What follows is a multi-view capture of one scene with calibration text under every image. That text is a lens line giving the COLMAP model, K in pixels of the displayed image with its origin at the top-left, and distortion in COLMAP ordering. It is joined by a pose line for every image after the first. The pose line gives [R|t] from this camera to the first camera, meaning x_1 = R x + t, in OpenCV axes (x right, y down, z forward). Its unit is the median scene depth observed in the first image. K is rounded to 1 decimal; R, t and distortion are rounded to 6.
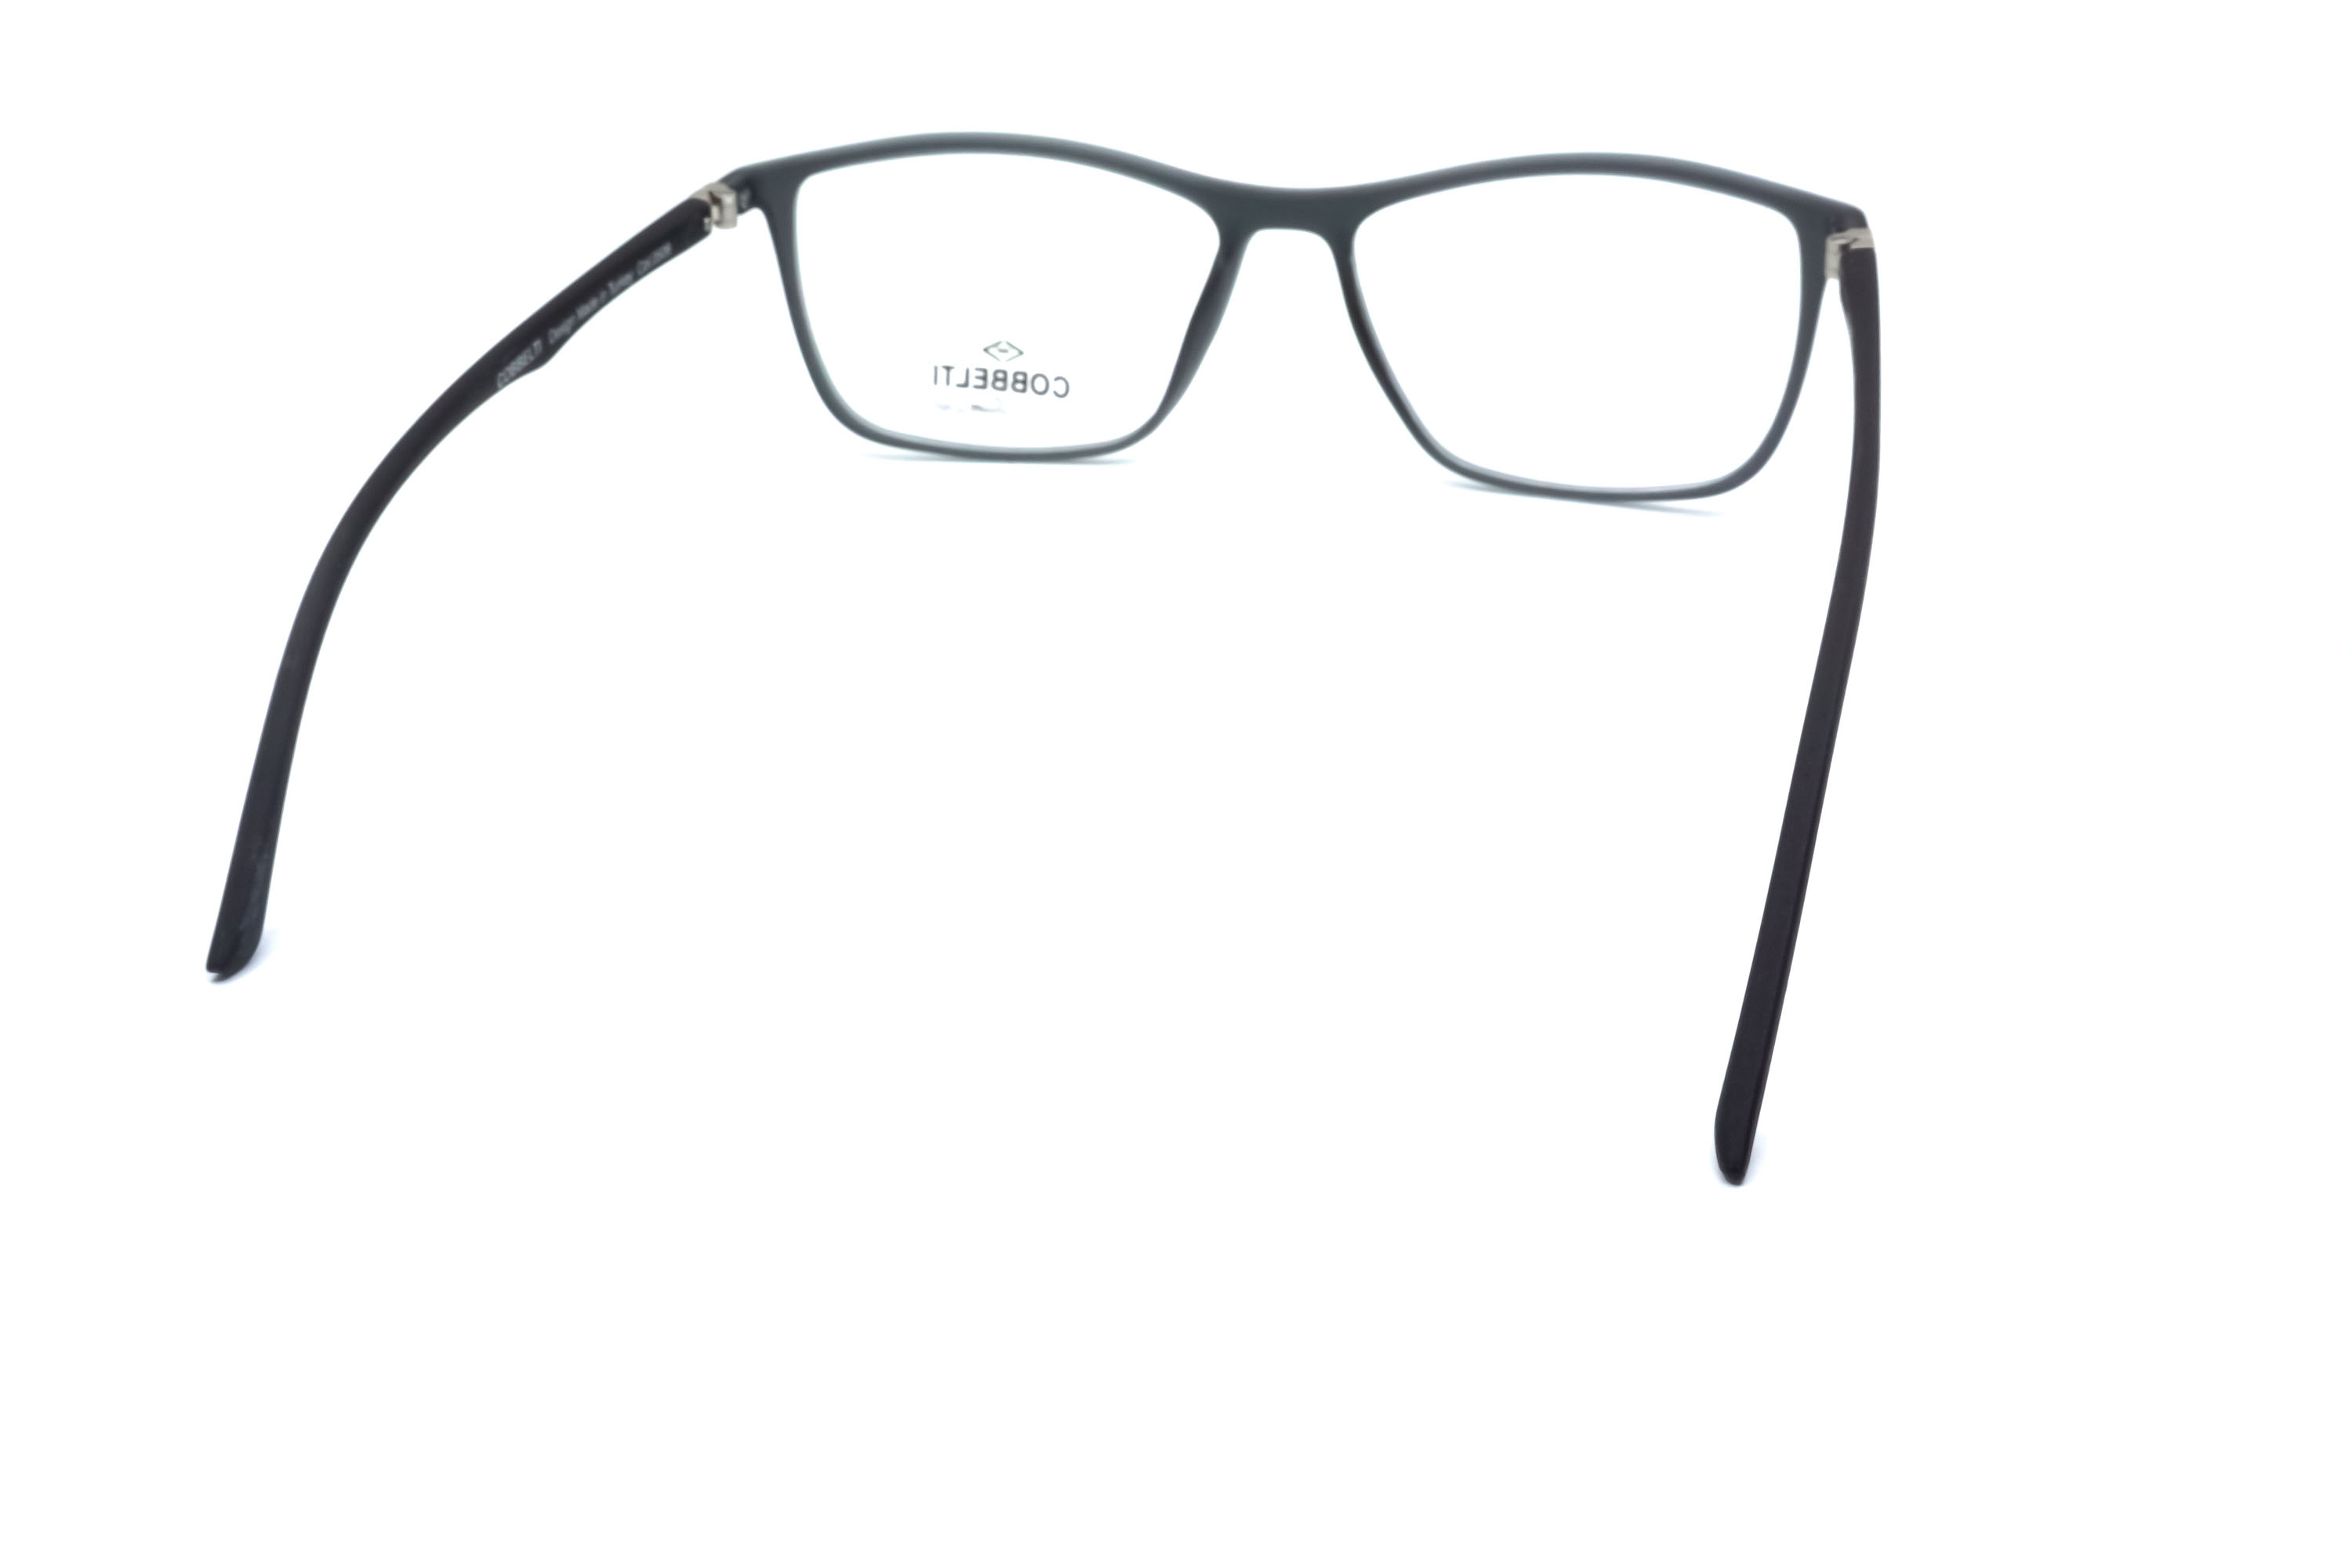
lens RADIAL K [[2609.2, 0, 1176.0], [0, 2609.2, 784.0], [0, 0, 1]] dist [0.008978, 0.015331]
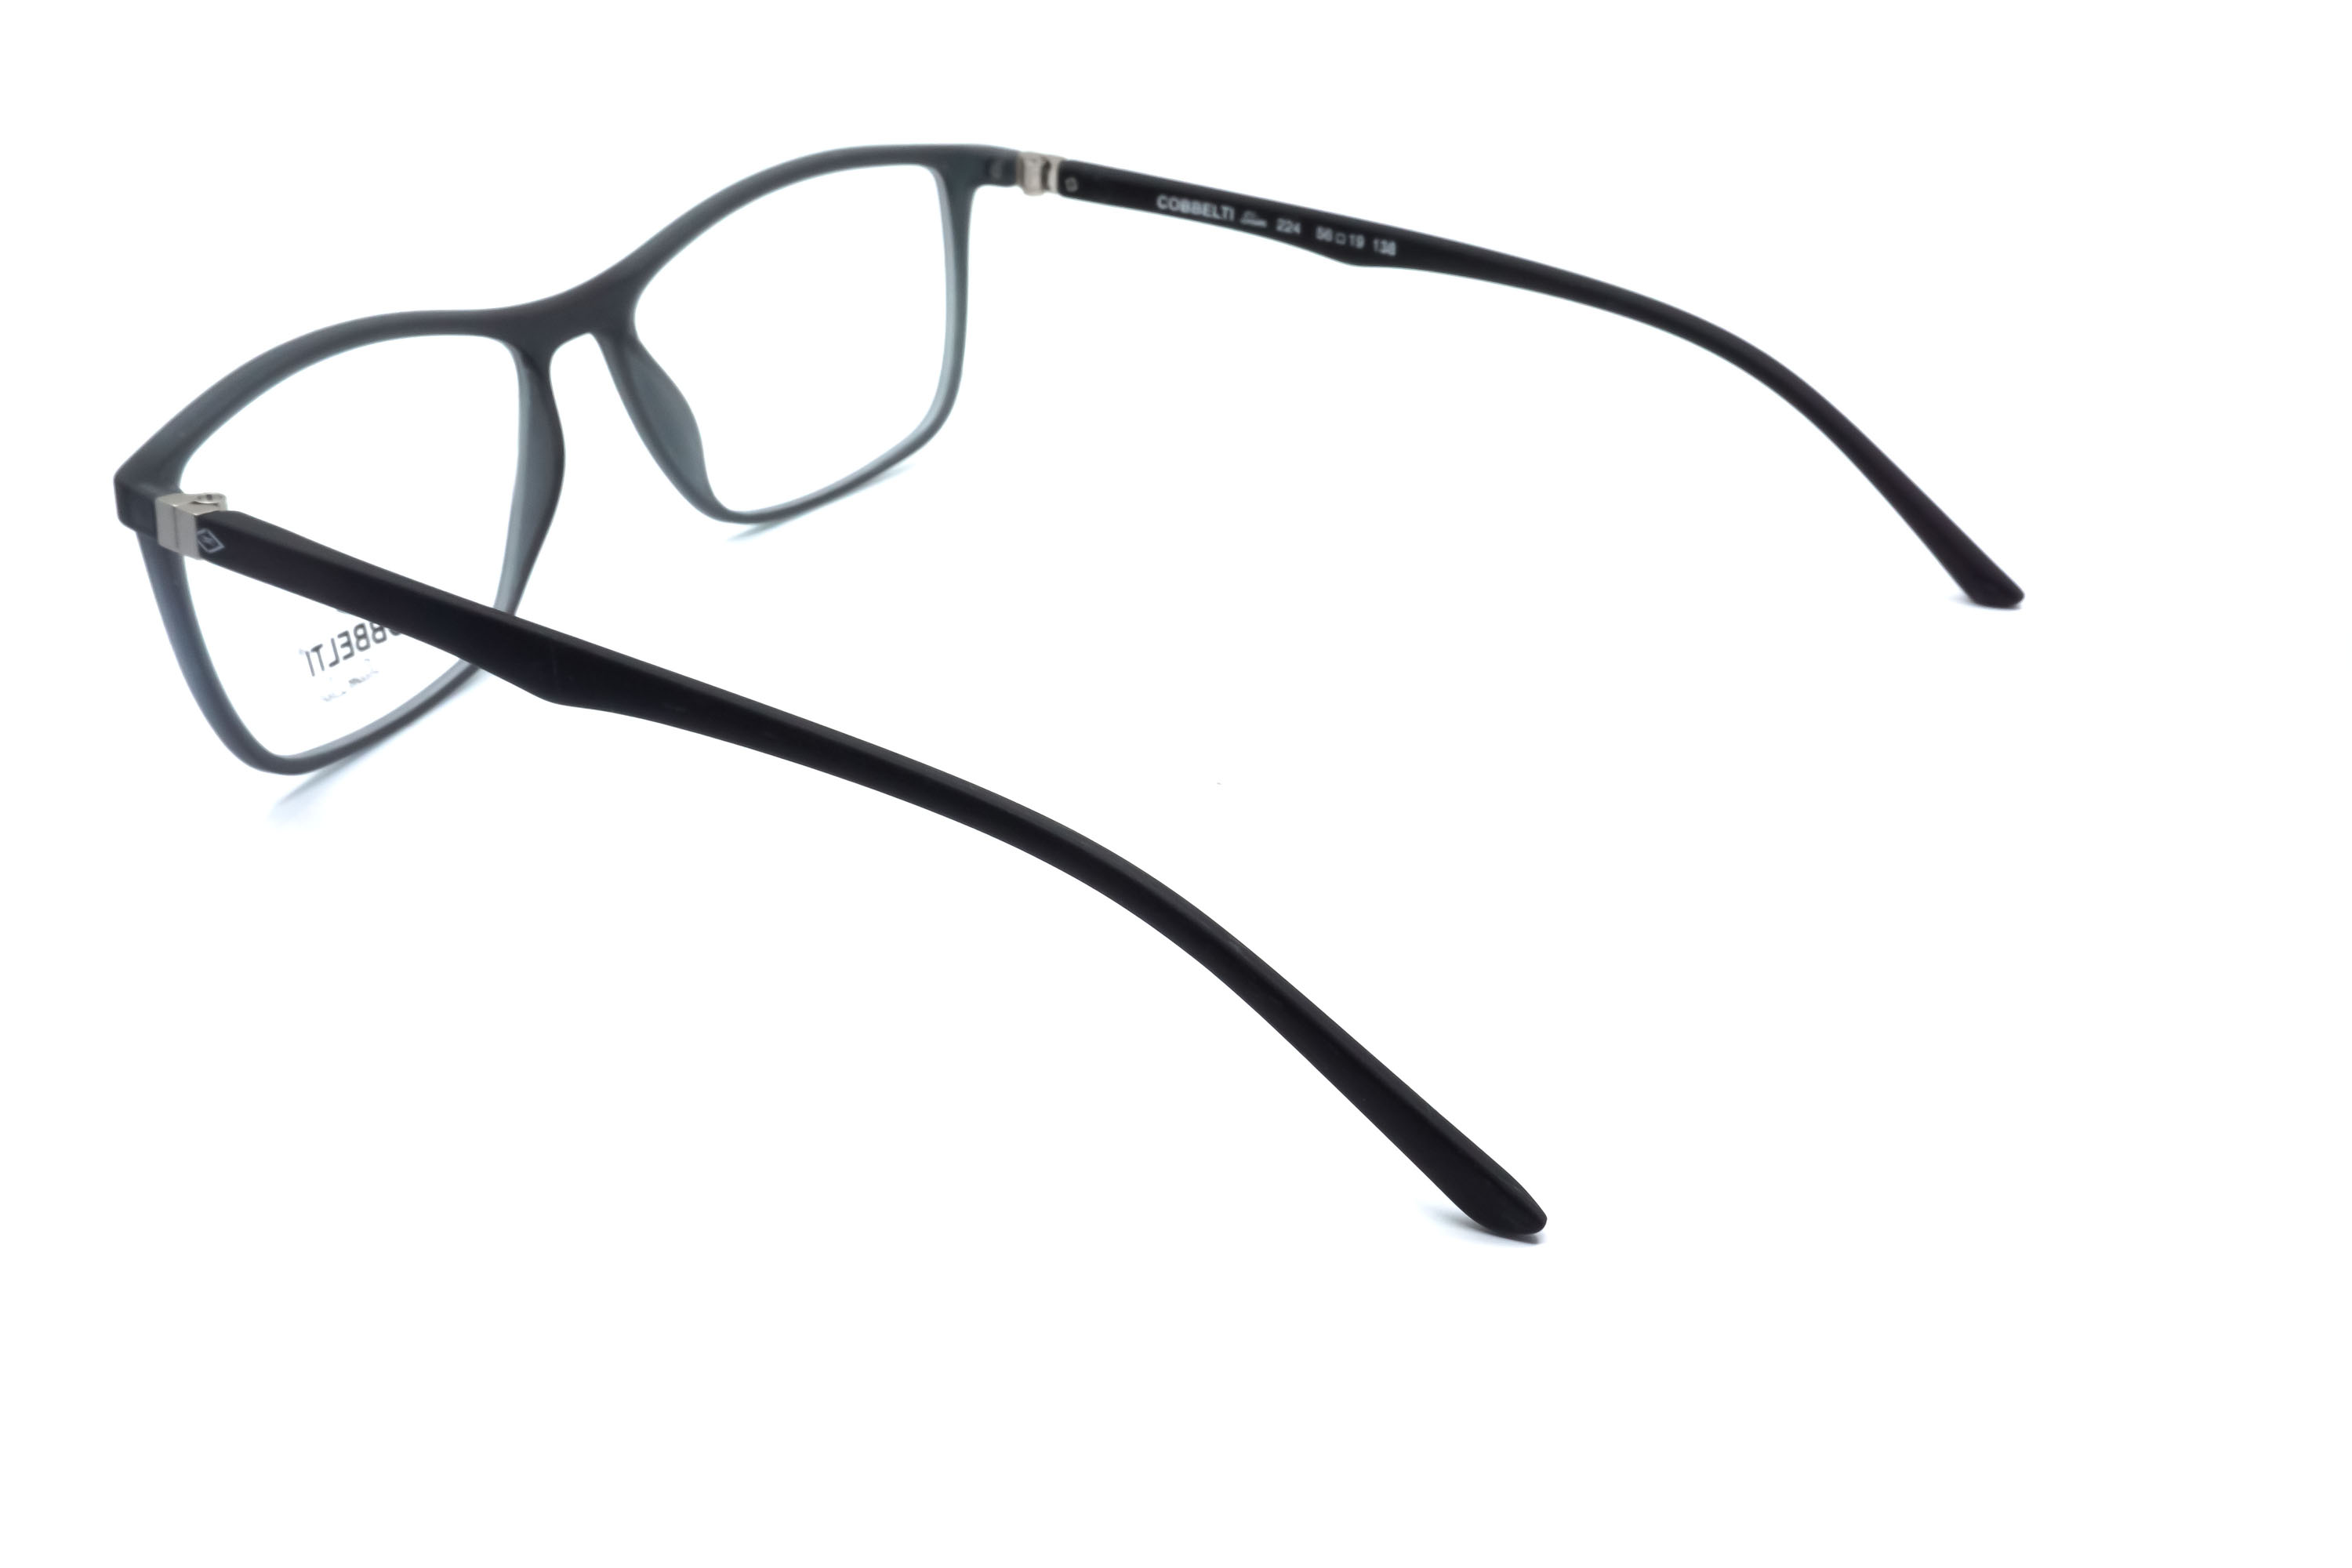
lens RADIAL K [[2633.5, 0, 1176.0], [0, 2633.5, 784.0], [0, 0, 1]] dist [0.005643, 0.004695]
pose [[0.253536, -0.414327, 0.874101, -0.738604], [0.457243, 0.847634, 0.269157, -0.224125], [-0.852437, 0.331436, 0.404353, 0.490249]]
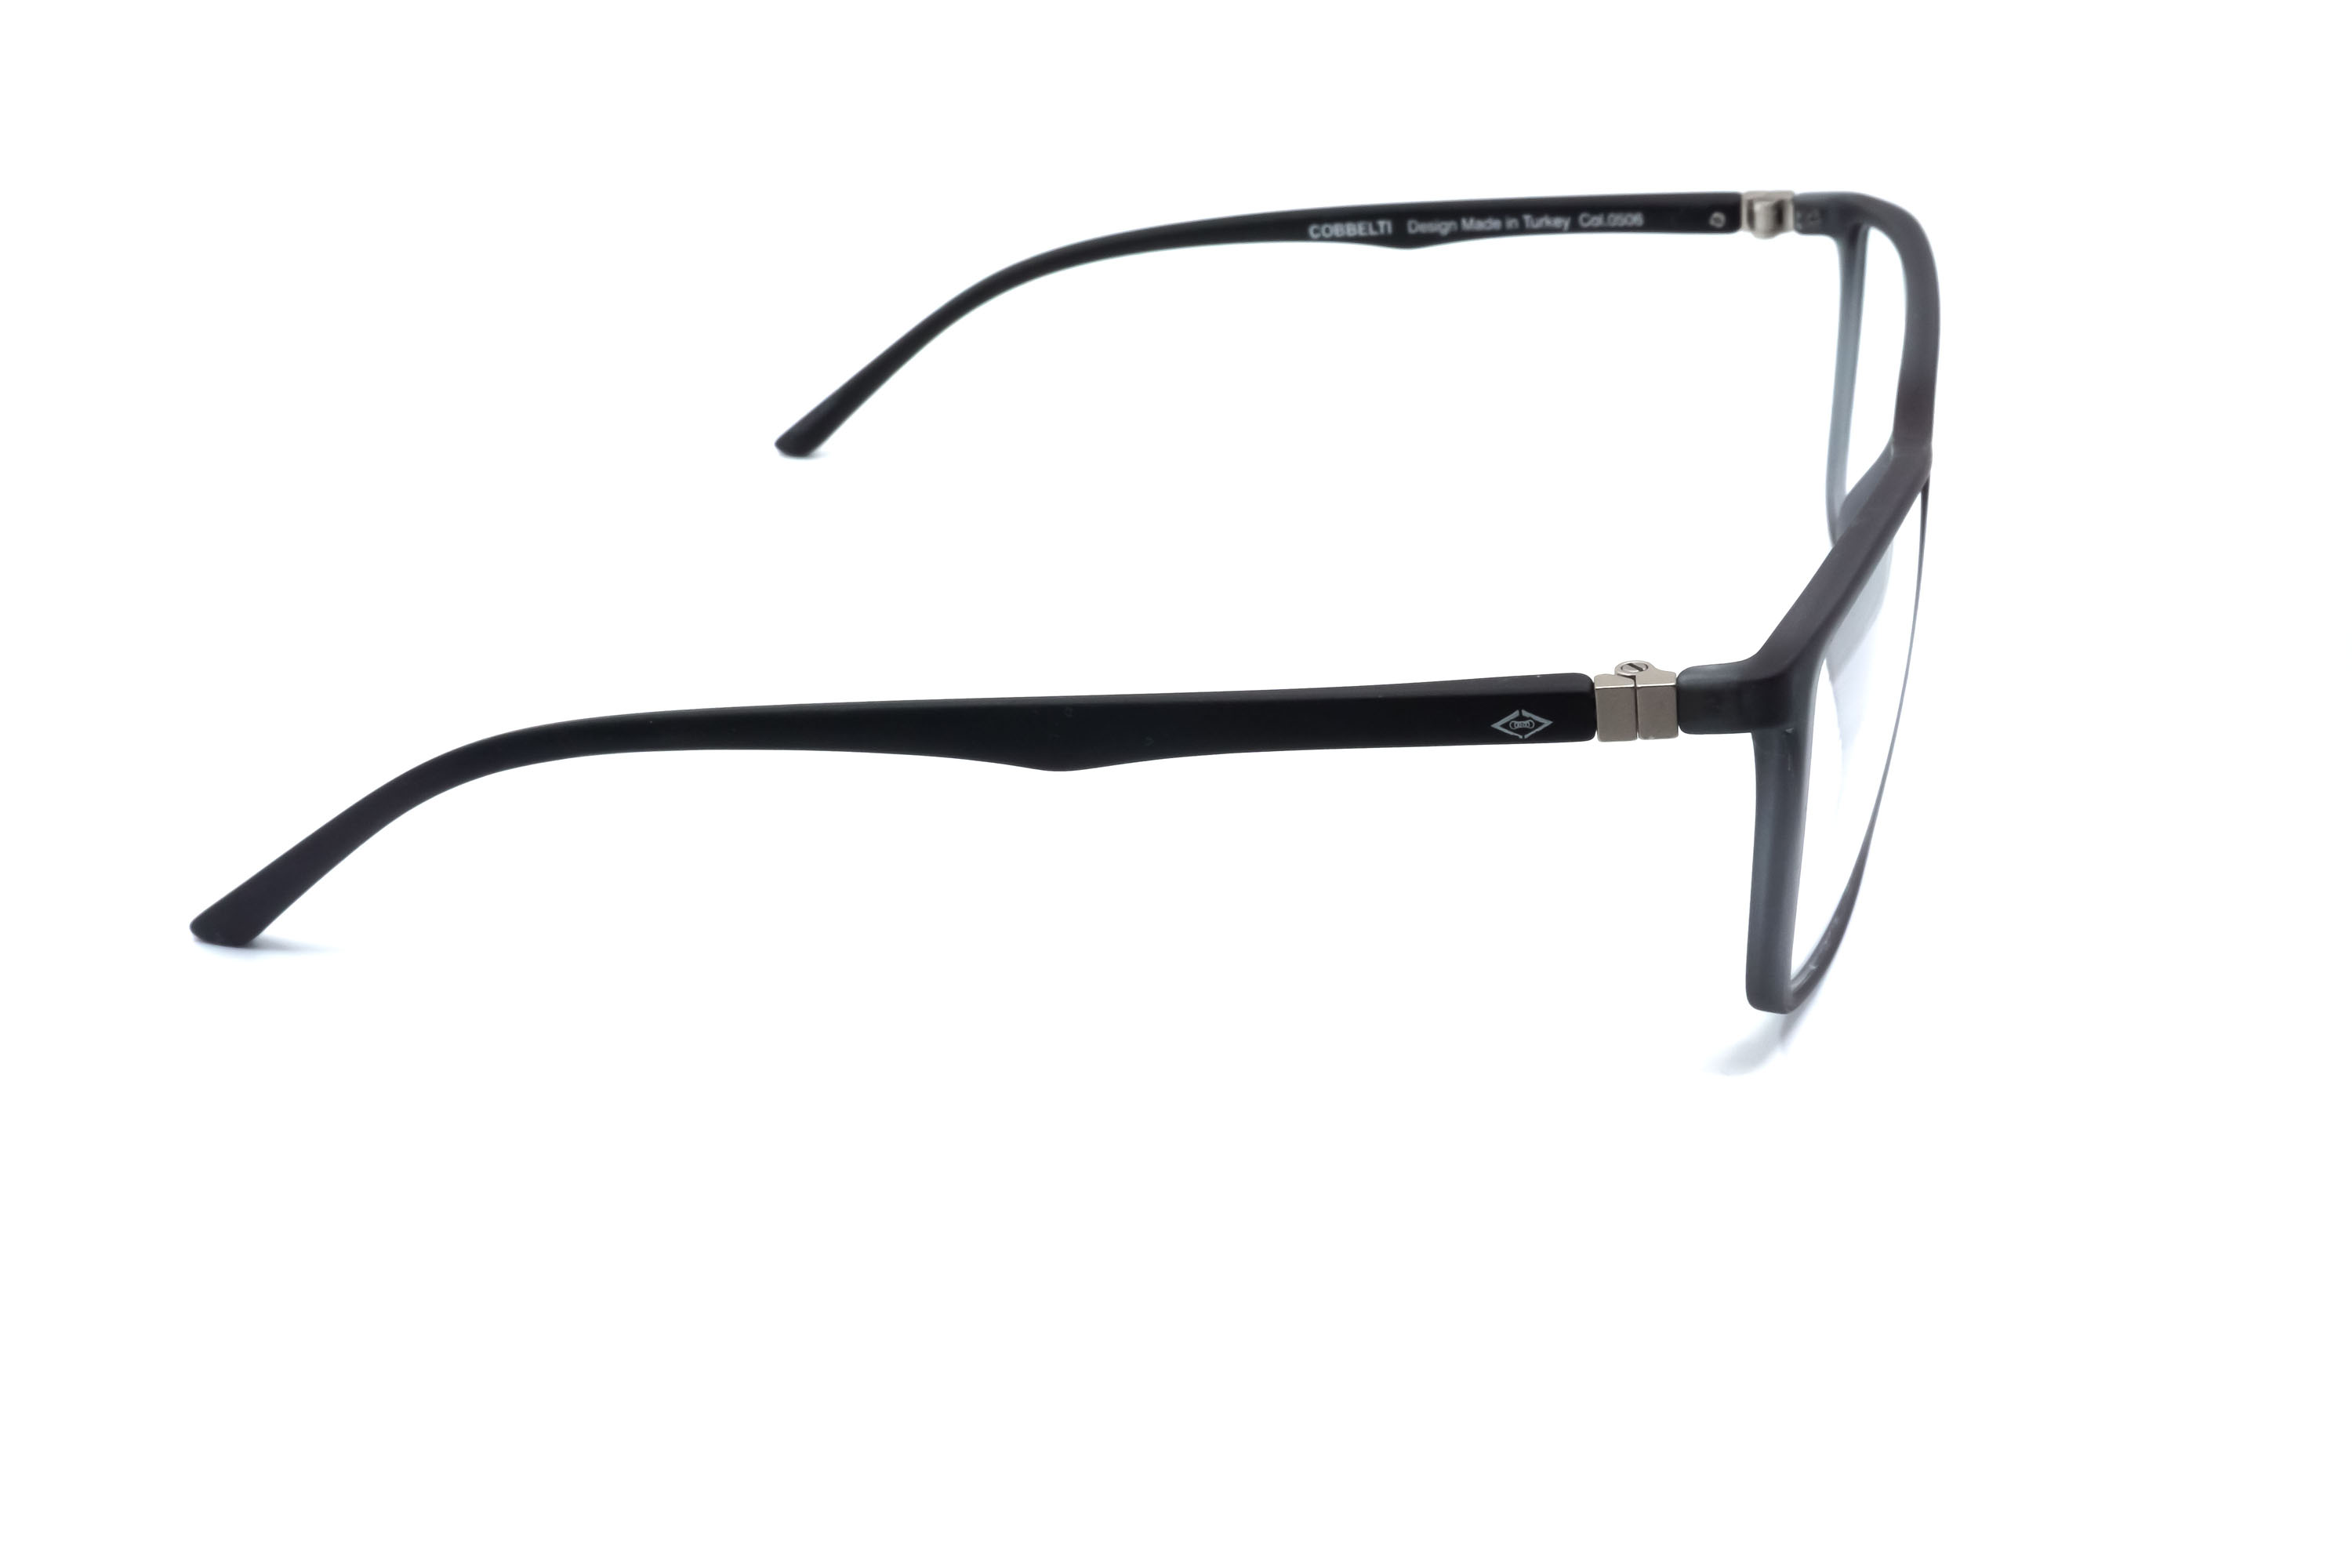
lens RADIAL K [[2633.5, 0, 1176.0], [0, 2633.5, 784.0], [0, 0, 1]] dist [0.005643, 0.004695]
pose [[-0.010240, 0.475030, -0.879910, 0.735089], [-0.424439, 0.794688, 0.433962, -0.366648], [0.905399, 0.377912, 0.193484, 0.676788]]
